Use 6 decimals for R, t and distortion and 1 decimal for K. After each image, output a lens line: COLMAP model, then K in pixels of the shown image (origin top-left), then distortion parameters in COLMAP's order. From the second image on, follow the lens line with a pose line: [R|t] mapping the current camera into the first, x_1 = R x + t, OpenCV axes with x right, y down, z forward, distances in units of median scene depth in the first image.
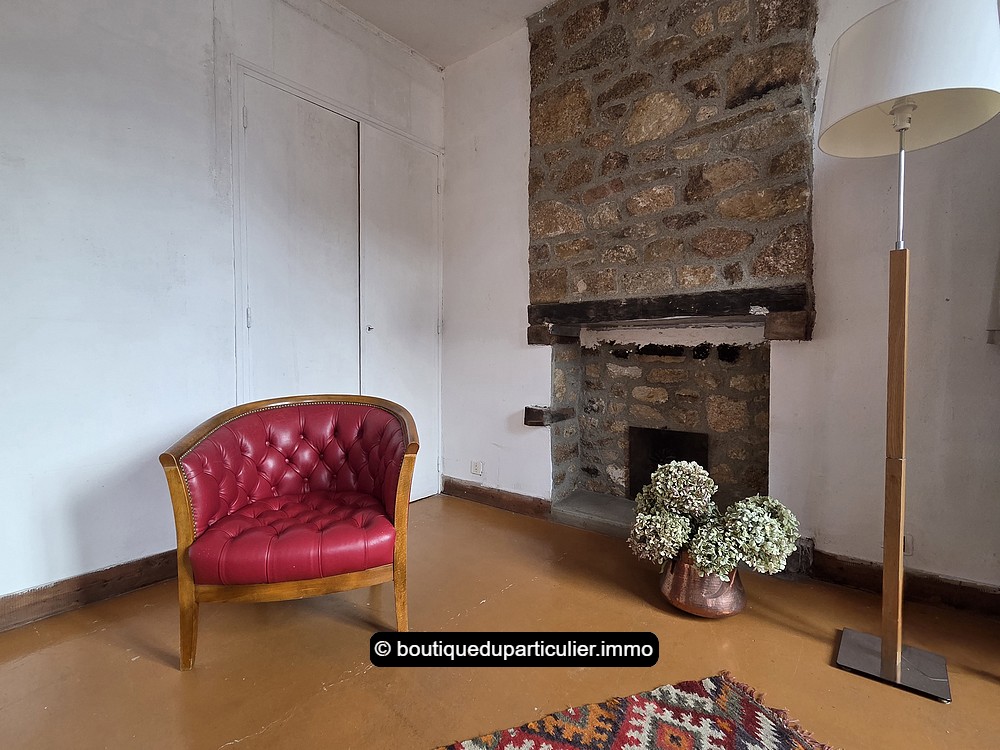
lens RADIAL K [[492.7, 0, 499.7], [0, 492.7, 372.0], [0, 0, 1]] dist [-0.000800, -0.000405]
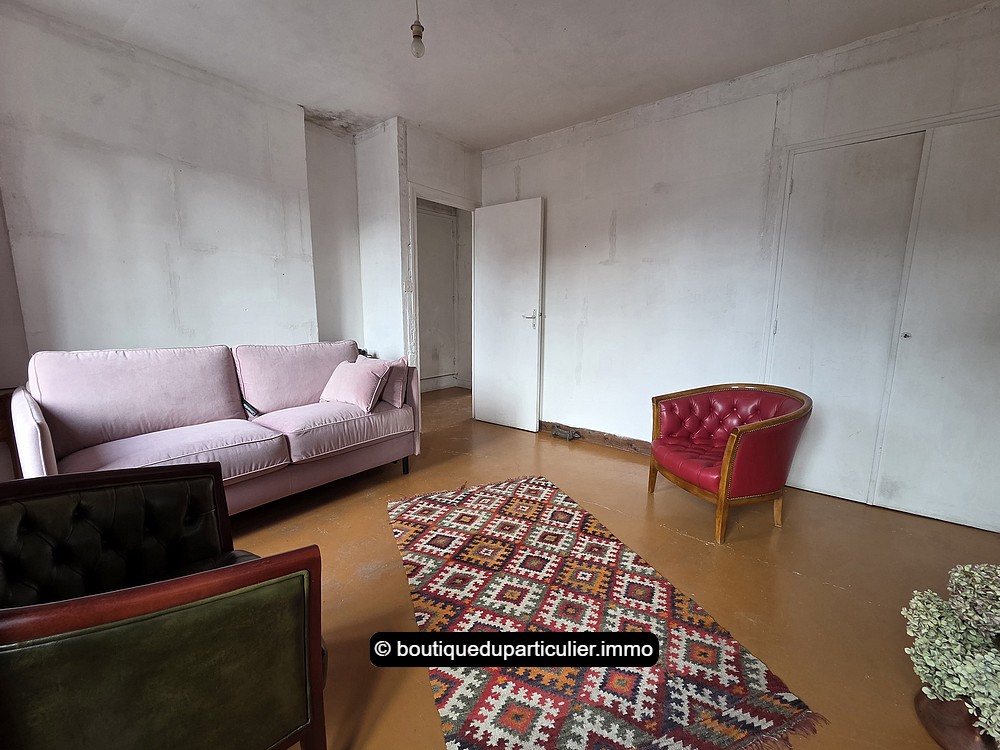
lens RADIAL K [[415.2, 0, 500.1], [0, 415.2, 376.3], [0, 0, 1]] dist [-0.001249, 0.000186]
pose [[-0.004885, 0.159662, -0.987160, 0.943184], [-0.046087, 0.986087, 0.159716, -0.159888], [0.998925, 0.046276, 0.002541, 0.226798]]
